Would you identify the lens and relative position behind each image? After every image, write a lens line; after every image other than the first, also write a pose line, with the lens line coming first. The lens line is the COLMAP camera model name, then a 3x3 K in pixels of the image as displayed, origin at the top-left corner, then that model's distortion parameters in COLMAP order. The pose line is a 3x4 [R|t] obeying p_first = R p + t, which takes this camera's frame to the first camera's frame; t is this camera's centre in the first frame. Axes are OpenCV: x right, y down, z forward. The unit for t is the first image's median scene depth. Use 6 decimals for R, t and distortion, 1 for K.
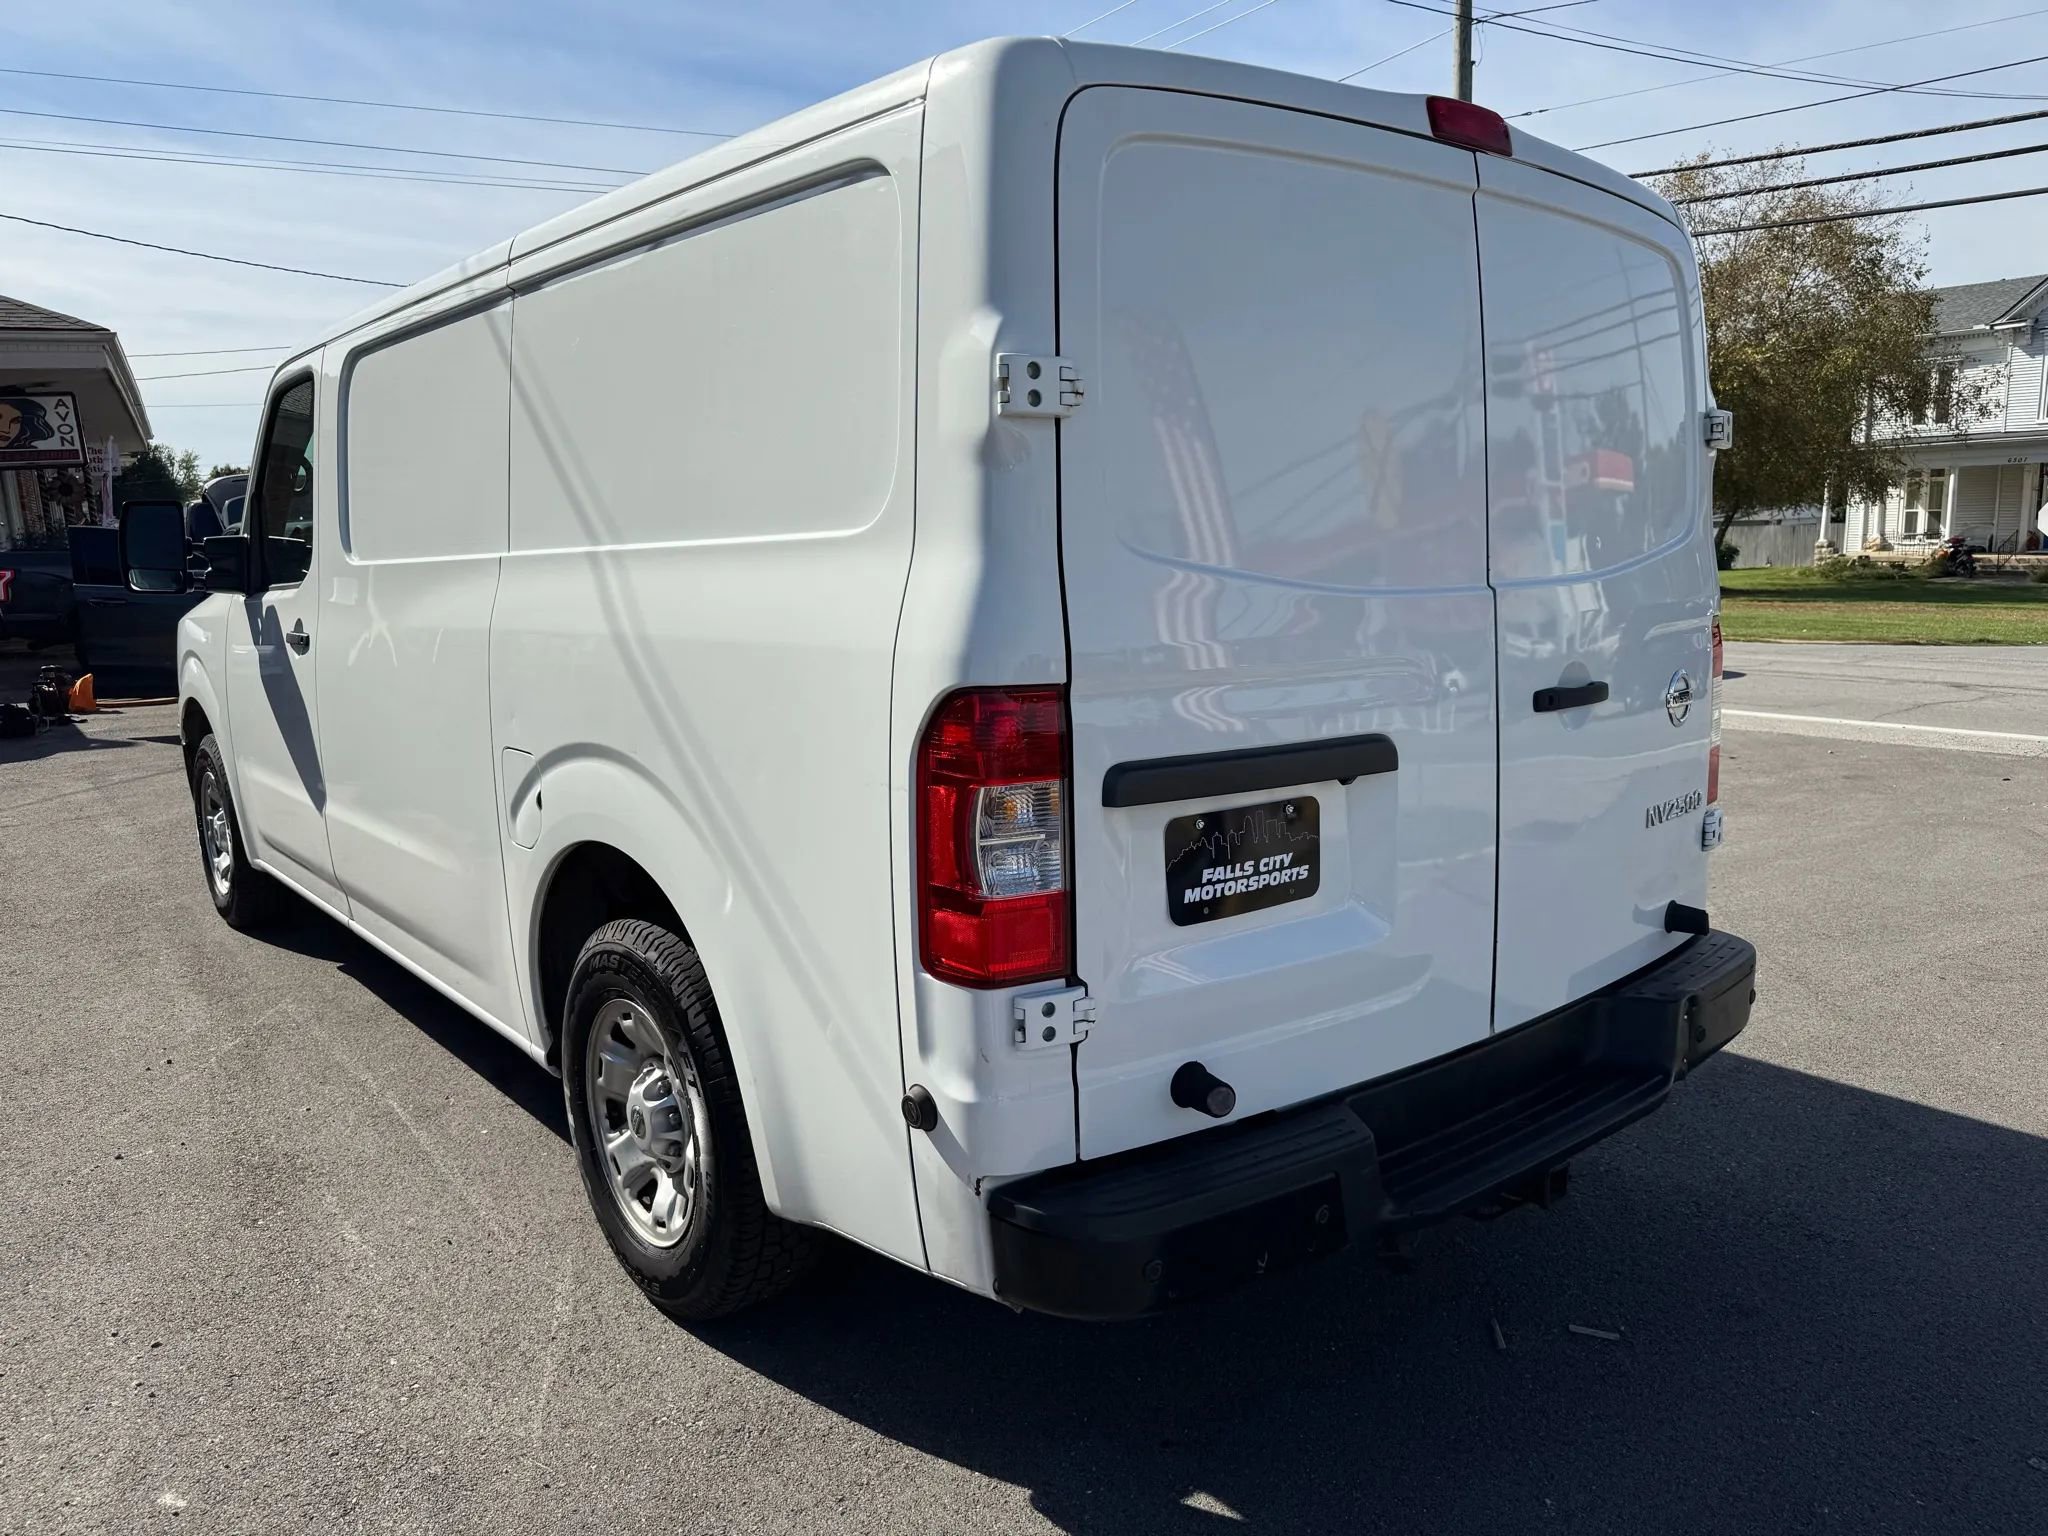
lens RADIAL K [[1418.0, 0, 1027.0], [0, 1418.0, 780.2], [0, 0, 1]] dist [0.111973, -0.168883]
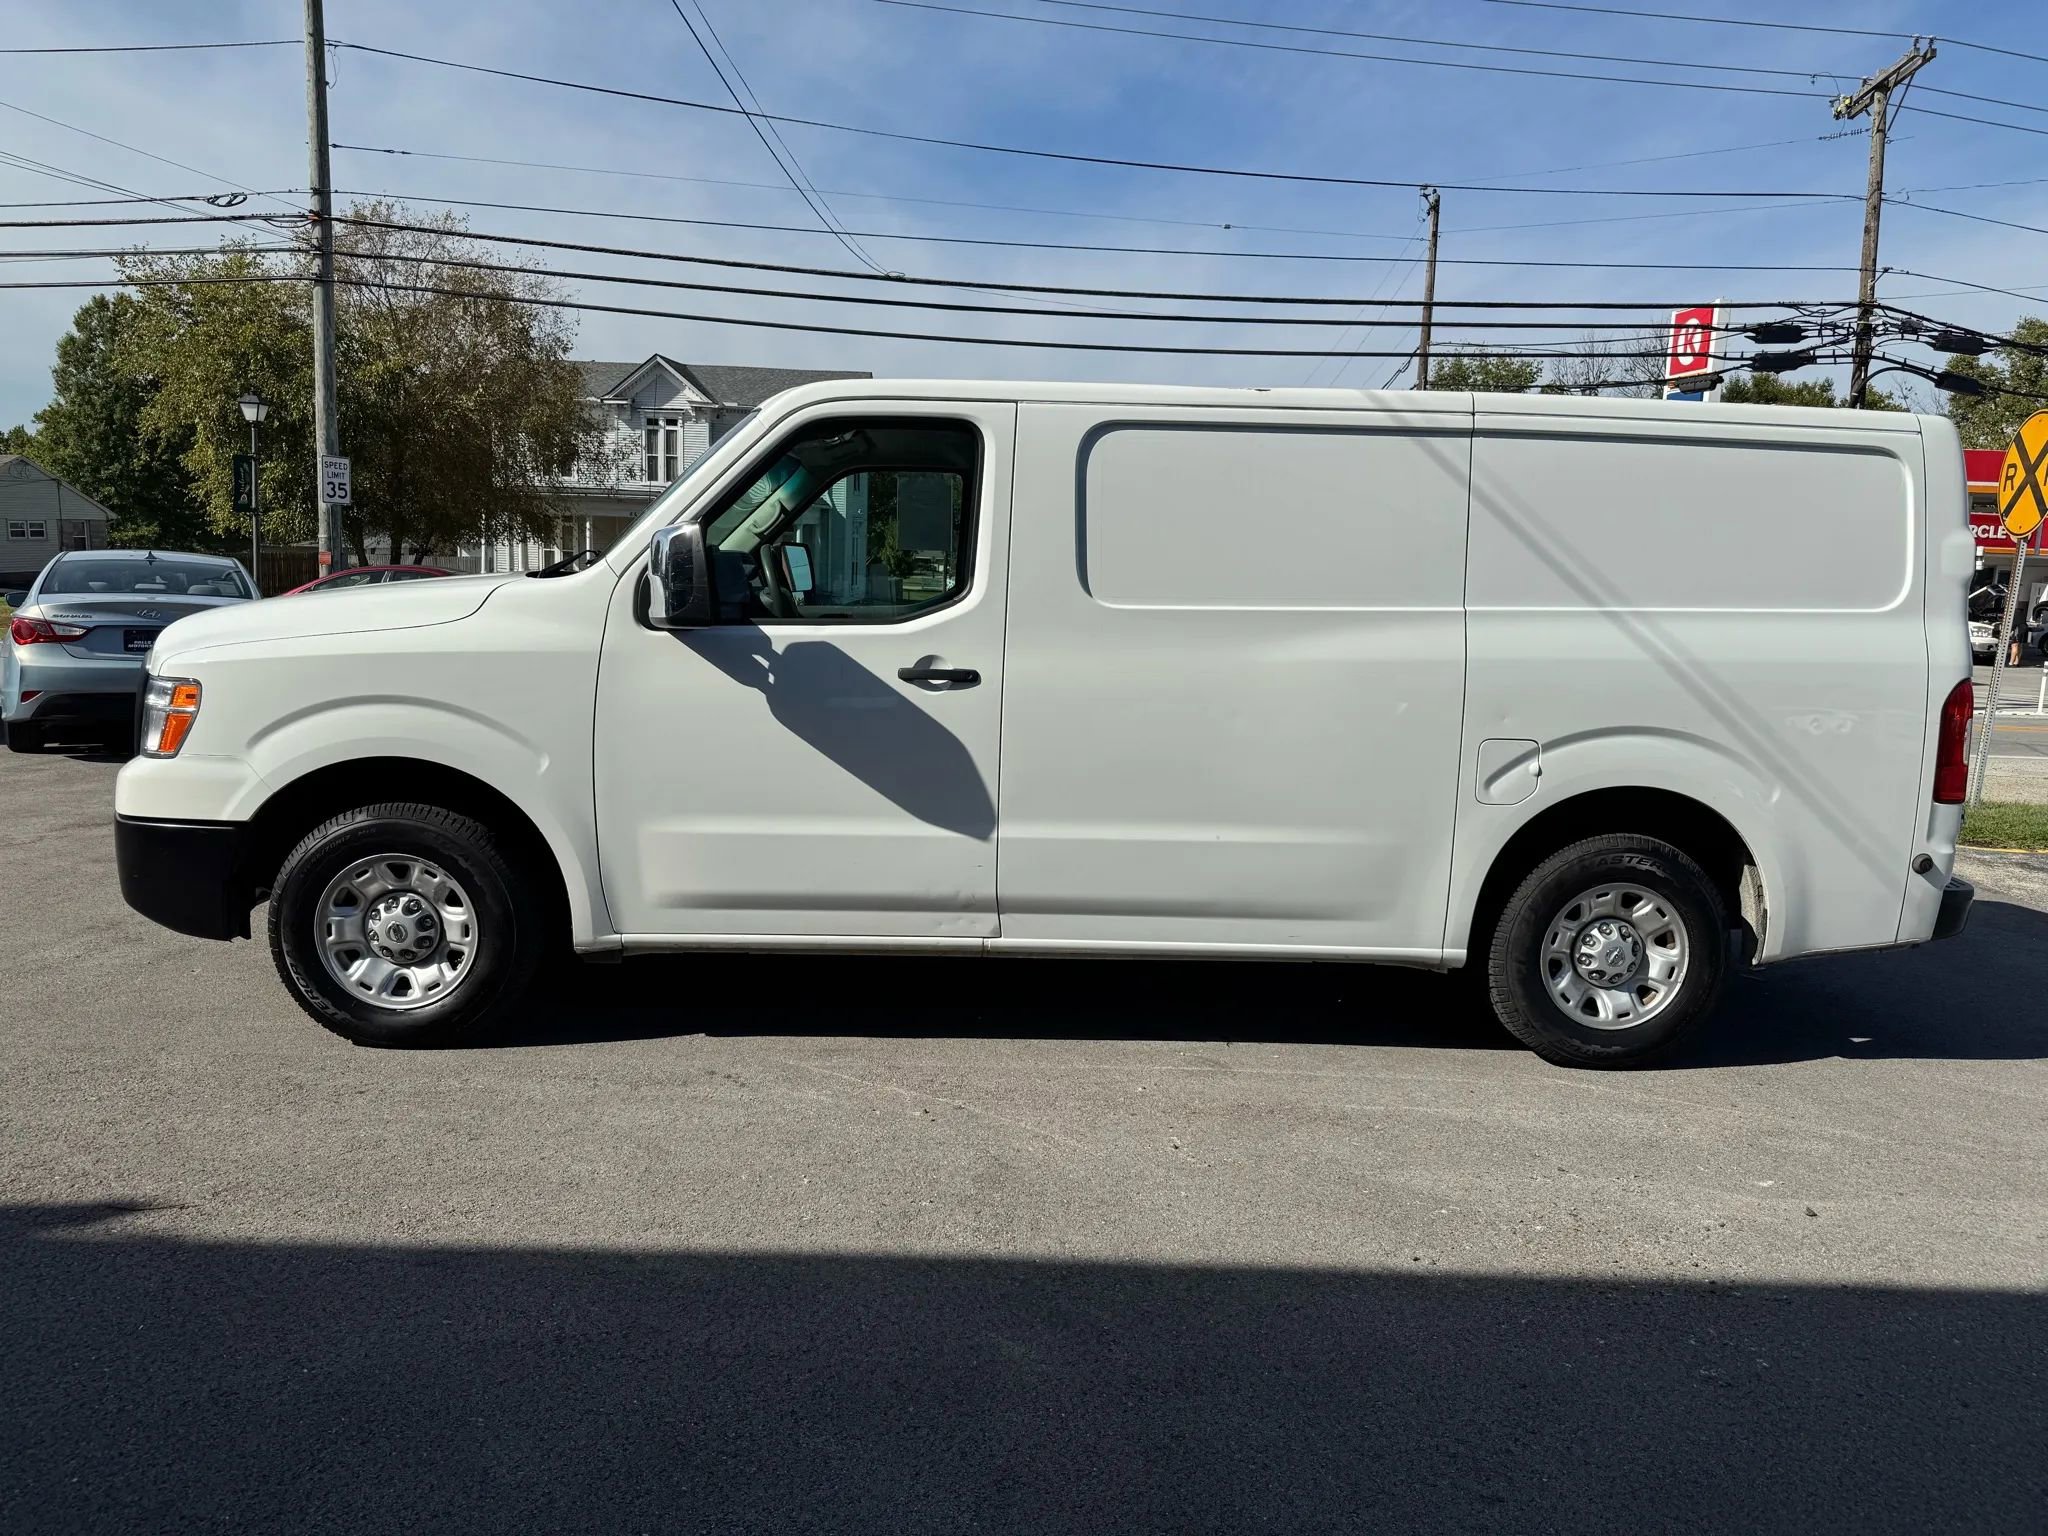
lens RADIAL K [[1417.1, 0, 1020.1], [0, 1417.1, 764.1], [0, 0, 1]] dist [0.092493, -0.119651]
pose [[0.596362, -0.069320, 0.799717, -2.564714], [0.091212, 0.995664, 0.018287, -0.095186], [-0.797516, 0.062039, 0.600099, 0.704916]]
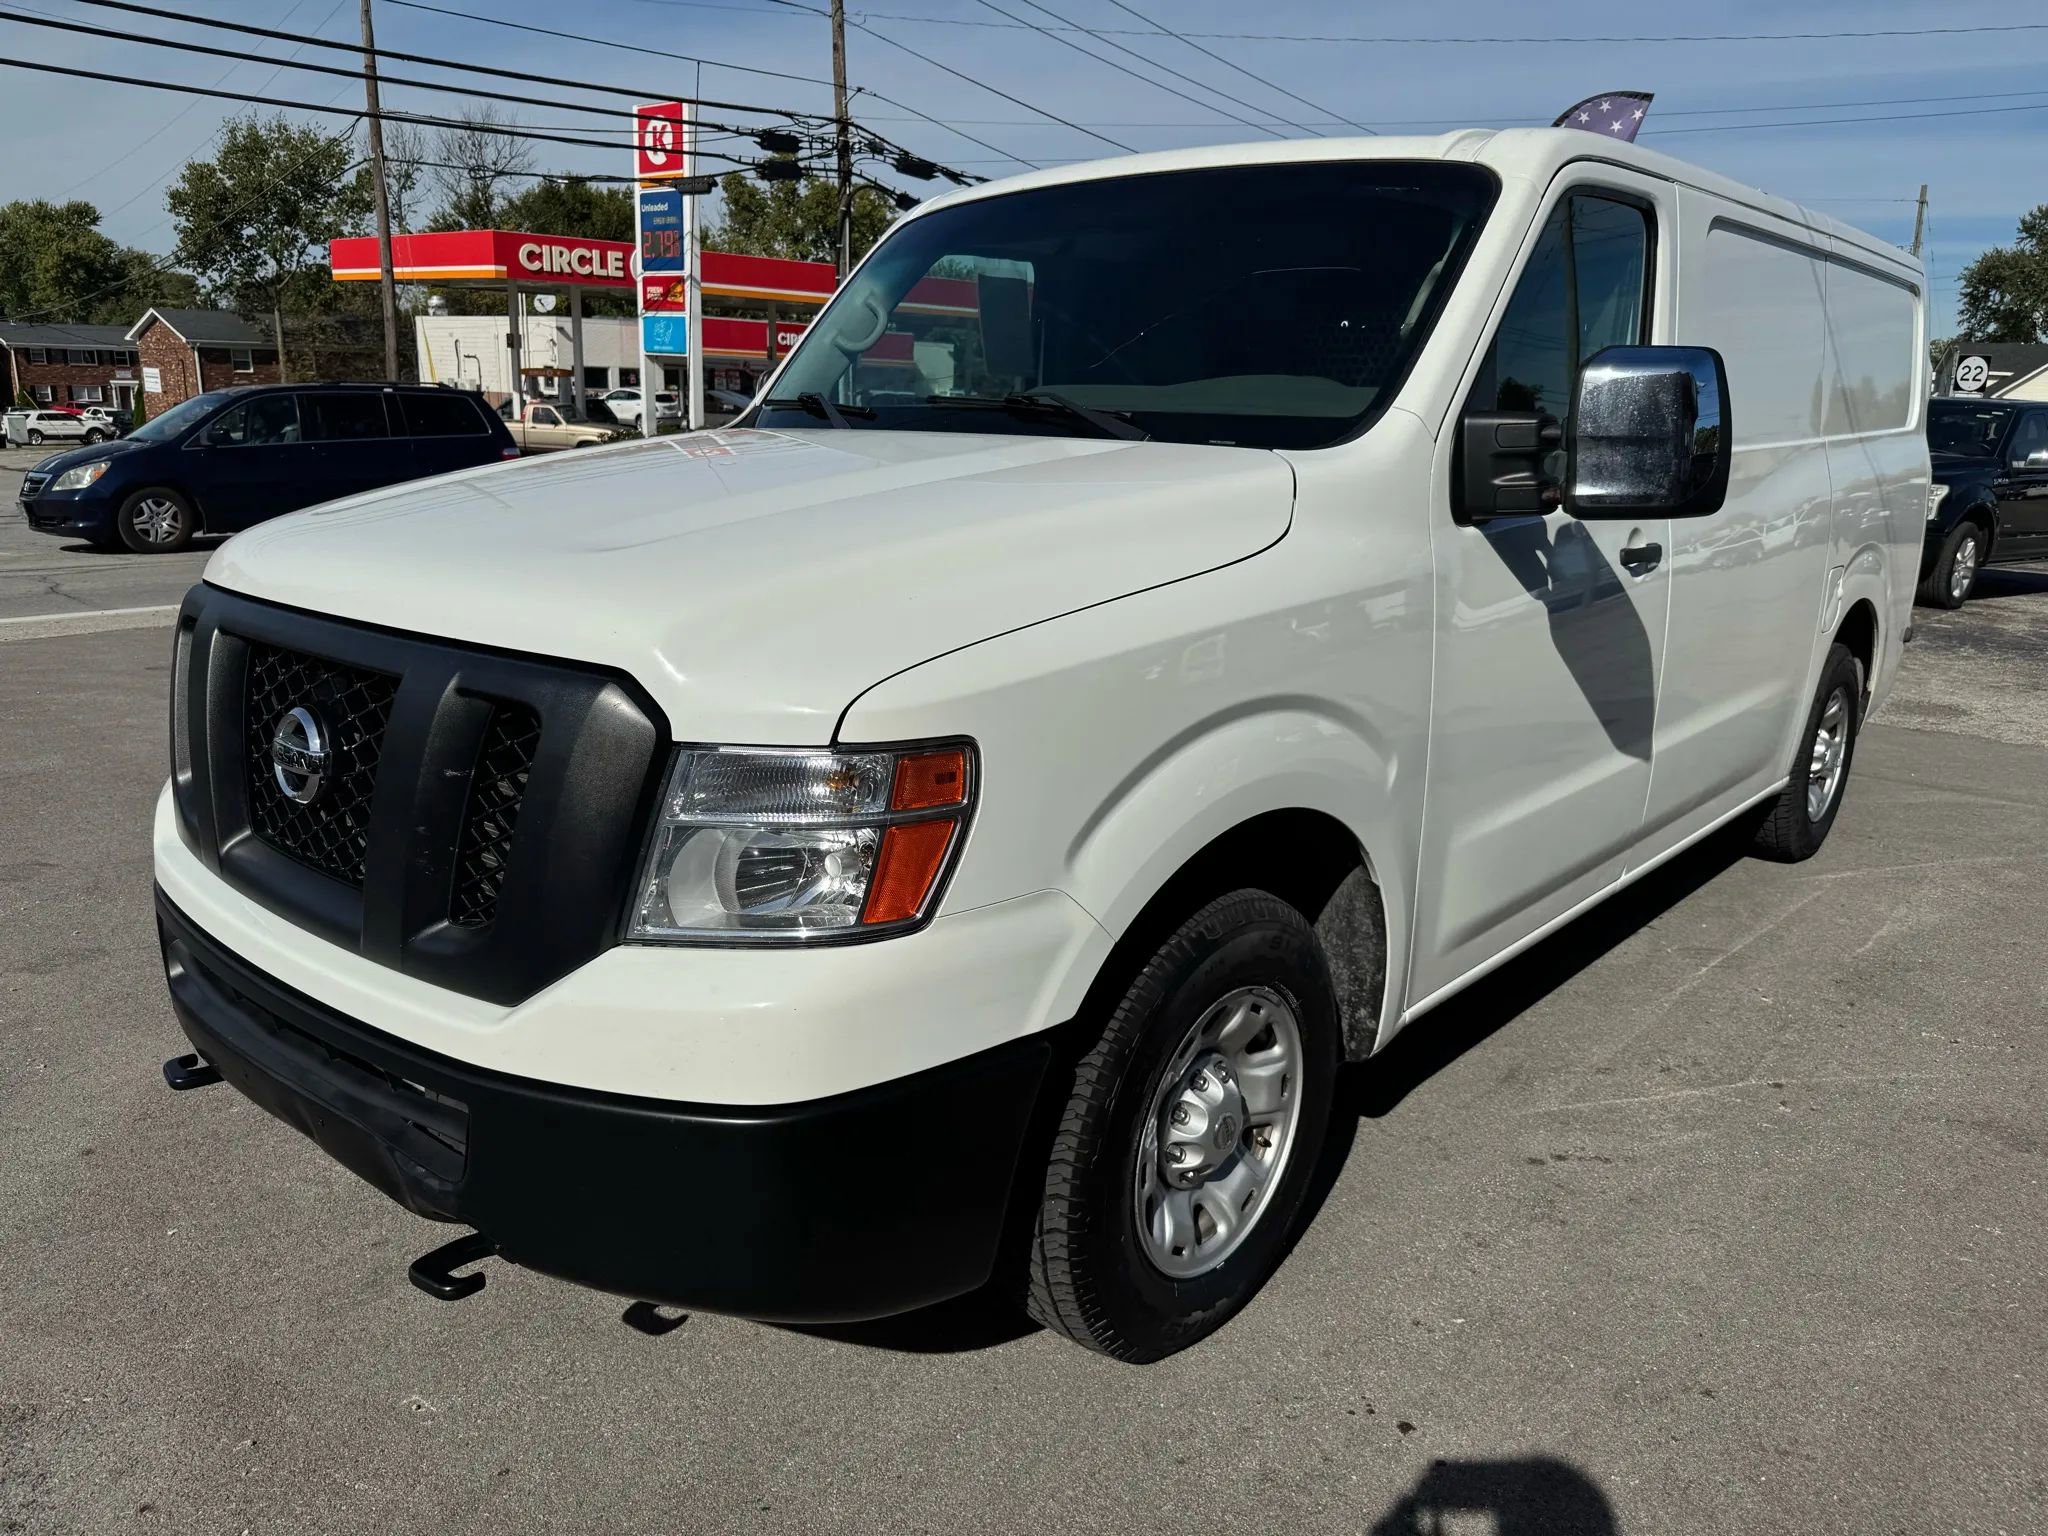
lens RADIAL K [[1442.4, 0, 1008.3], [0, 1442.4, 760.3], [0, 0, 1]] dist [0.020023, -0.026292]
pose [[-0.146737, -0.221225, 0.964120, -2.449168], [0.149875, 0.958446, 0.242733, -0.461546], [-0.977755, 0.180116, -0.107483, 2.867703]]
